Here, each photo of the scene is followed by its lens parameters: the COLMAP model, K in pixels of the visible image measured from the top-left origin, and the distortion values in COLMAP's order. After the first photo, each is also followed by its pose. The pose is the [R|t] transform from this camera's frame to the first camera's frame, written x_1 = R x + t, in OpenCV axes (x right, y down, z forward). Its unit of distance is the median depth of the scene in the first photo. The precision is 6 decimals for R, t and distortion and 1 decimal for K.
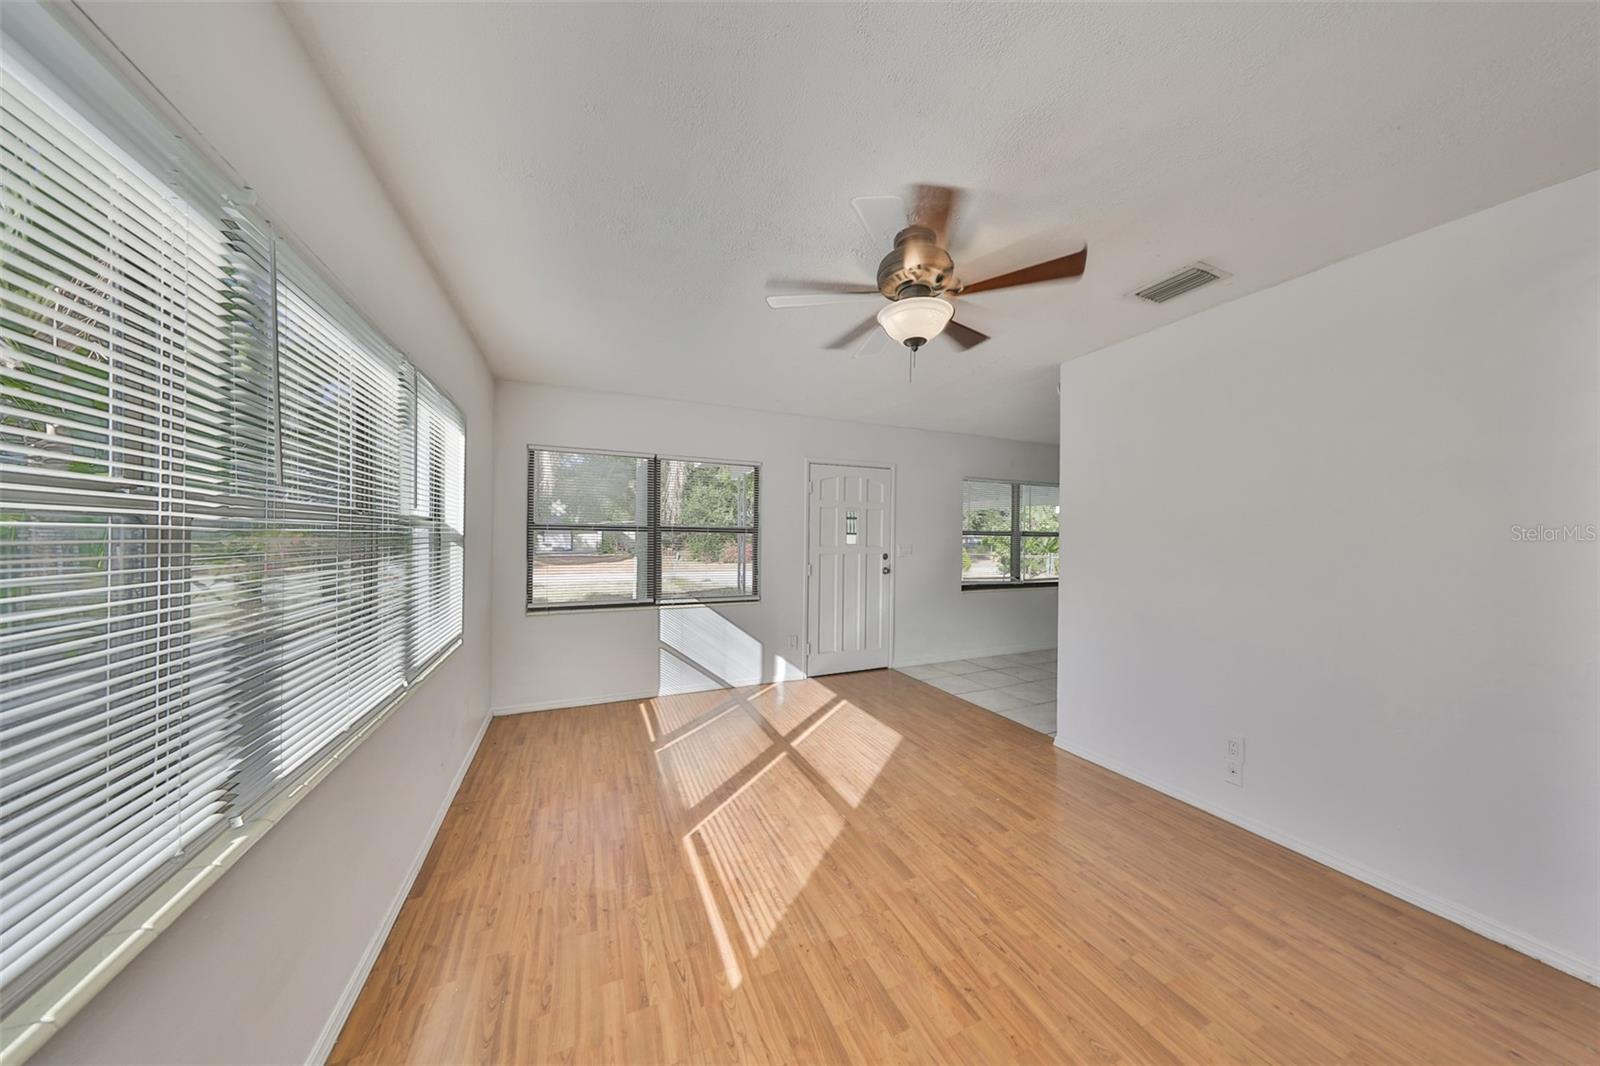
lens RADIAL K [[489.1, 0, 794.5], [0, 489.1, 537.6], [0, 0, 1]] dist [-0.001977, 0.000621]
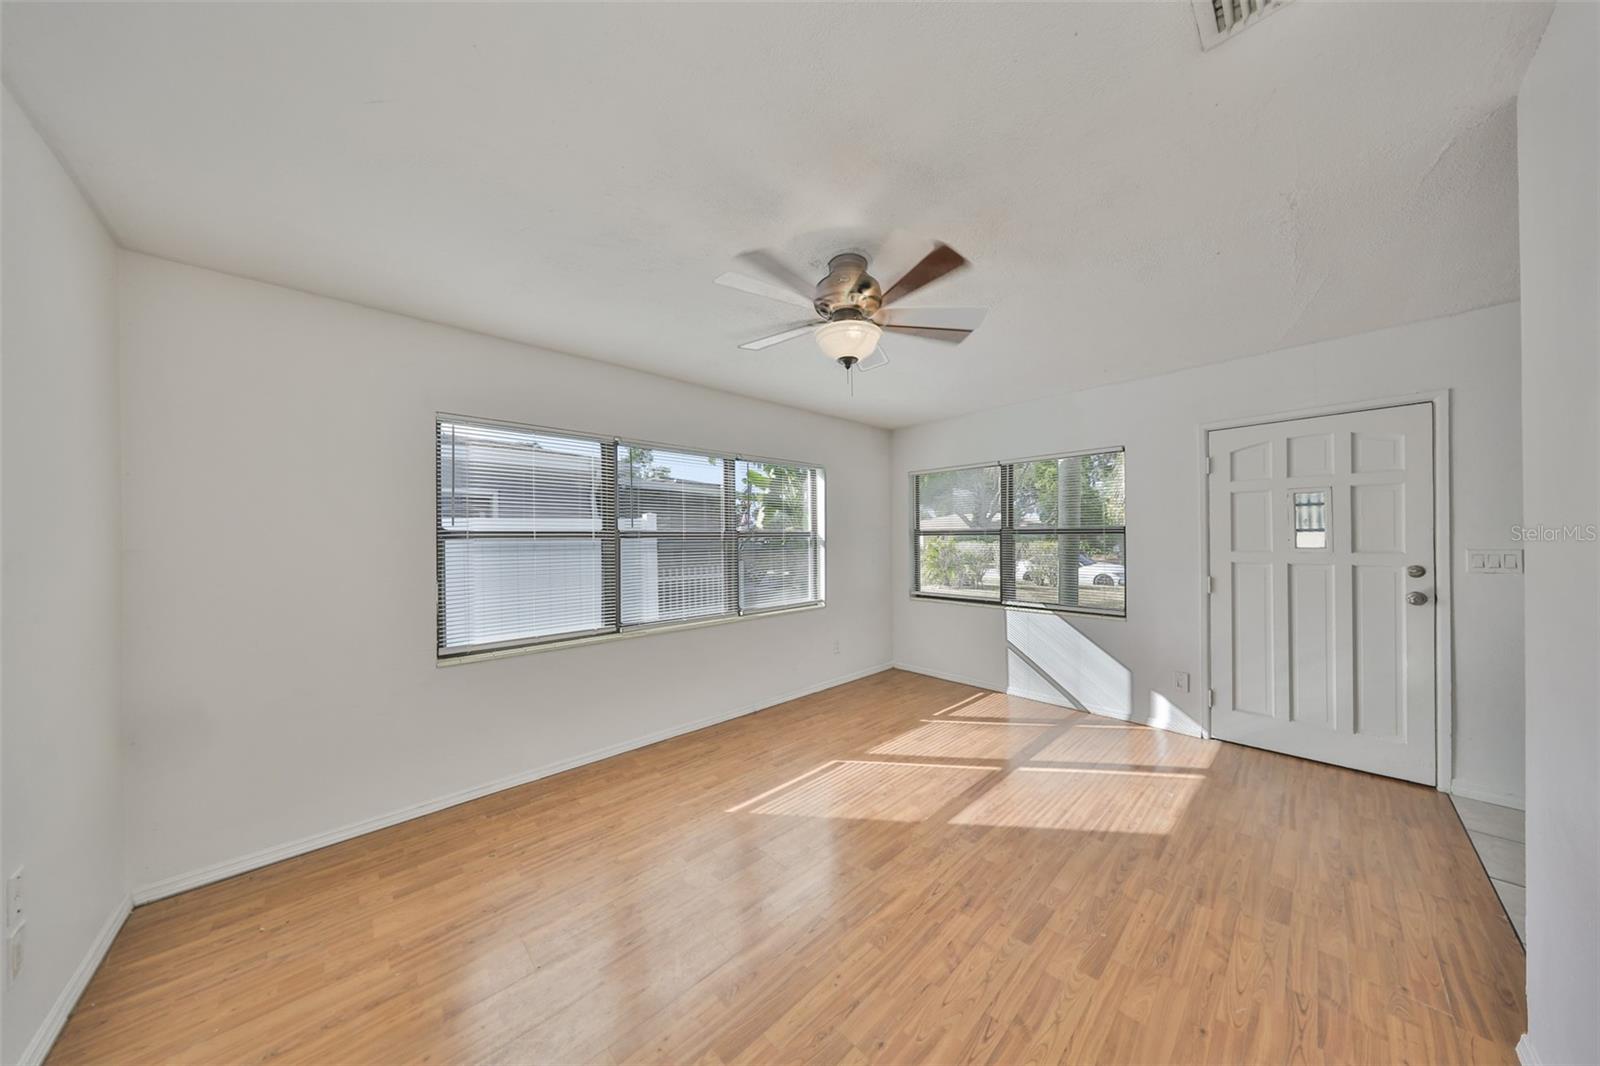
lens RADIAL K [[489.1, 0, 802.5], [0, 489.1, 541.3], [0, 0, 1]] dist [-0.001977, 0.000621]
pose [[0.337841, -0.007308, -0.941175, 0.735019], [0.010032, 0.999941, -0.004164, 0.002923], [0.941150, -0.008035, 0.337894, 0.326632]]
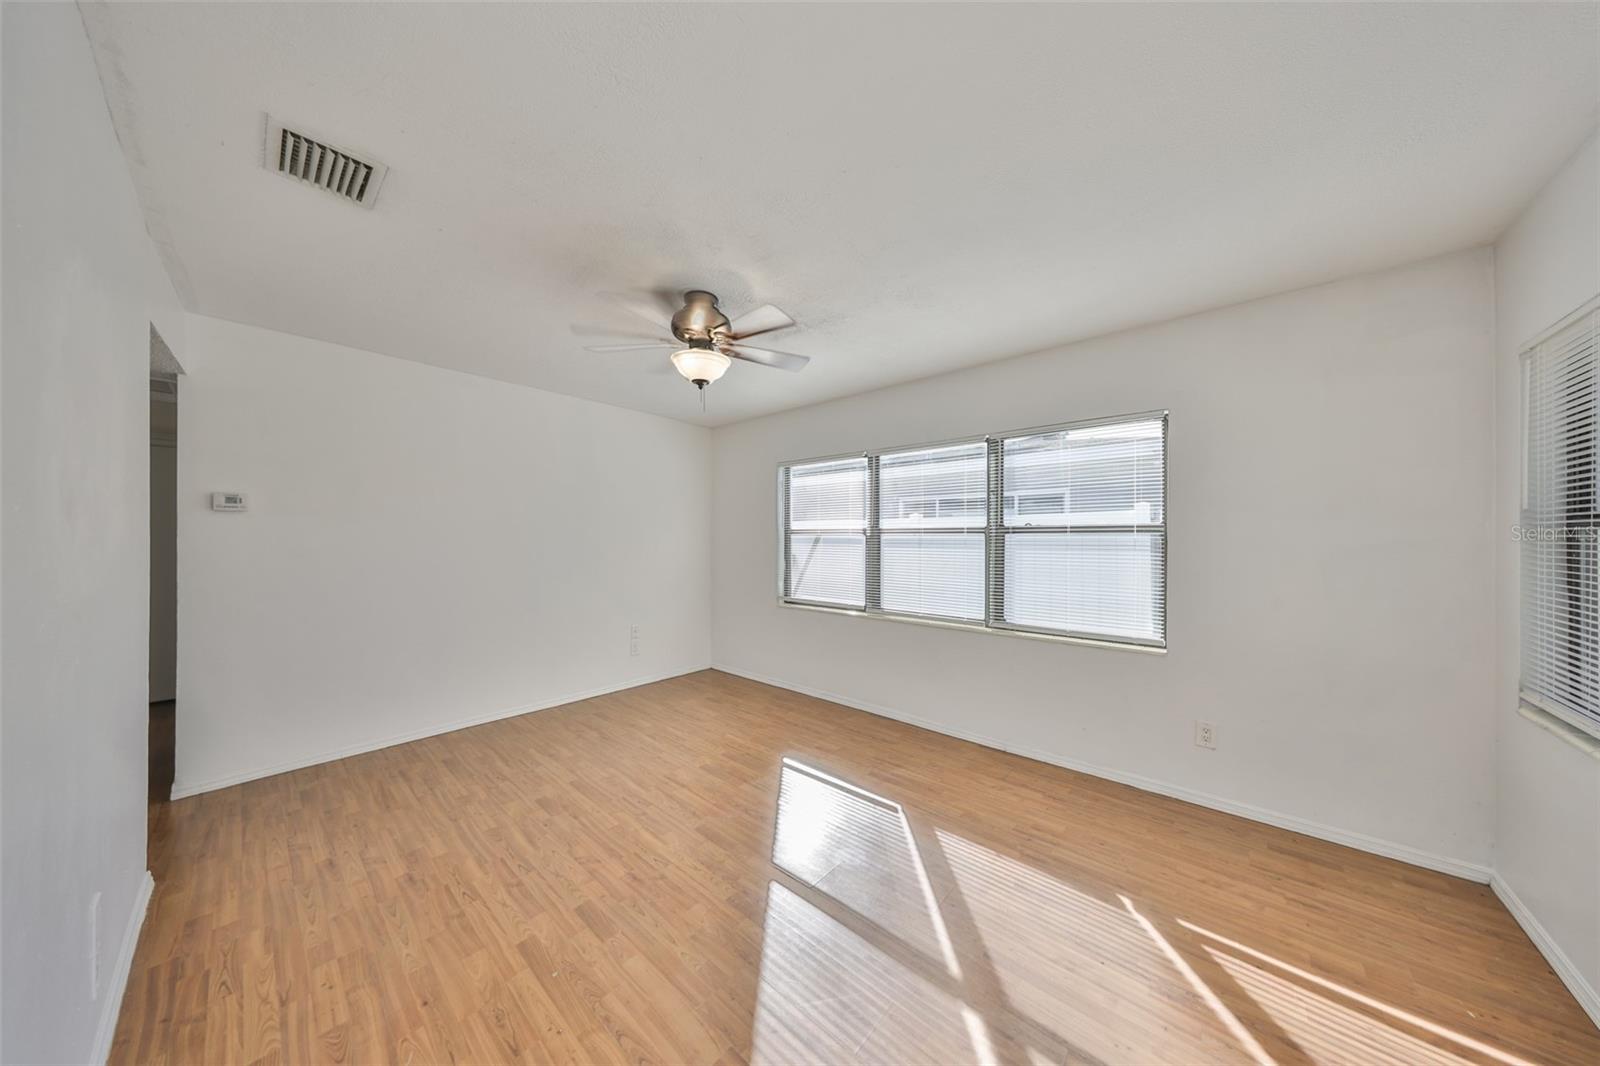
lens RADIAL K [[489.1, 0, 798.3], [0, 489.1, 535.5], [0, 0, 1]] dist [-0.001977, 0.000621]
pose [[-0.904028, -0.013380, -0.427263, 0.333475], [-0.012520, 0.999910, -0.004822, 0.000874], [0.427289, 0.000991, -0.904115, 1.355078]]
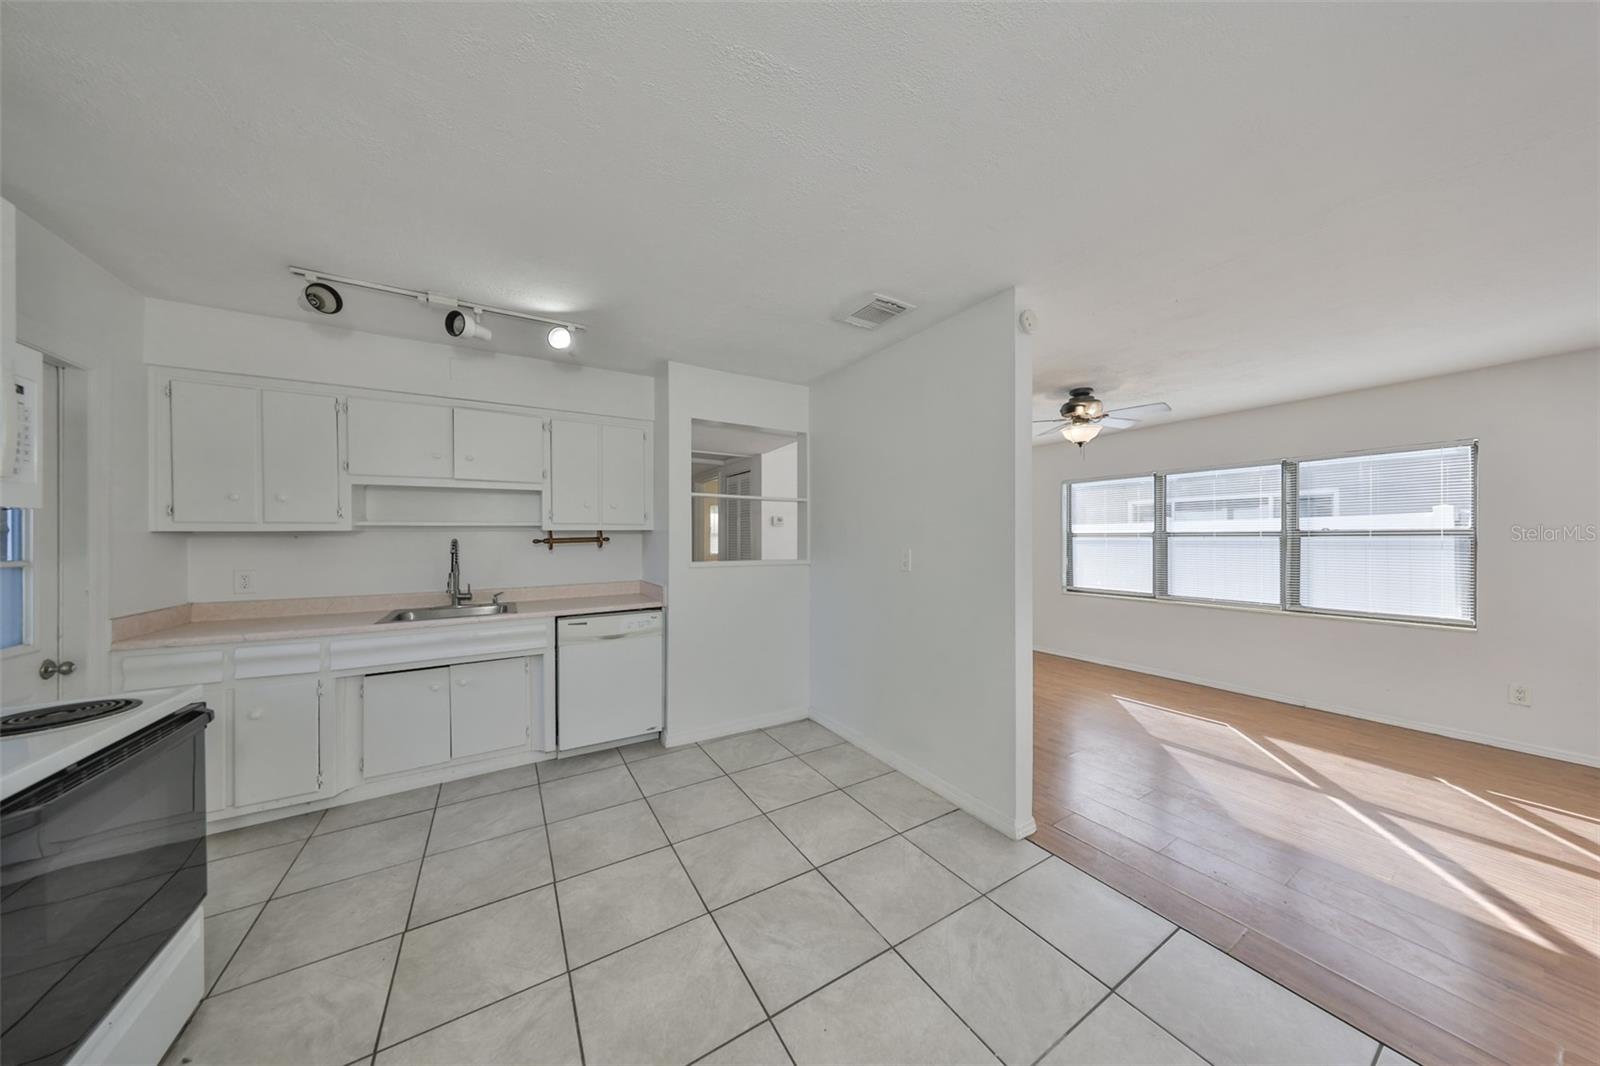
lens RADIAL K [[489.1, 0, 799.3], [0, 489.1, 537.0], [0, 0, 1]] dist [-0.001977, 0.000621]
pose [[-0.989789, -0.011053, -0.142114, 1.011548], [-0.010880, 0.999939, -0.001994, 0.004738], [0.142128, -0.000428, -0.989848, 1.708689]]
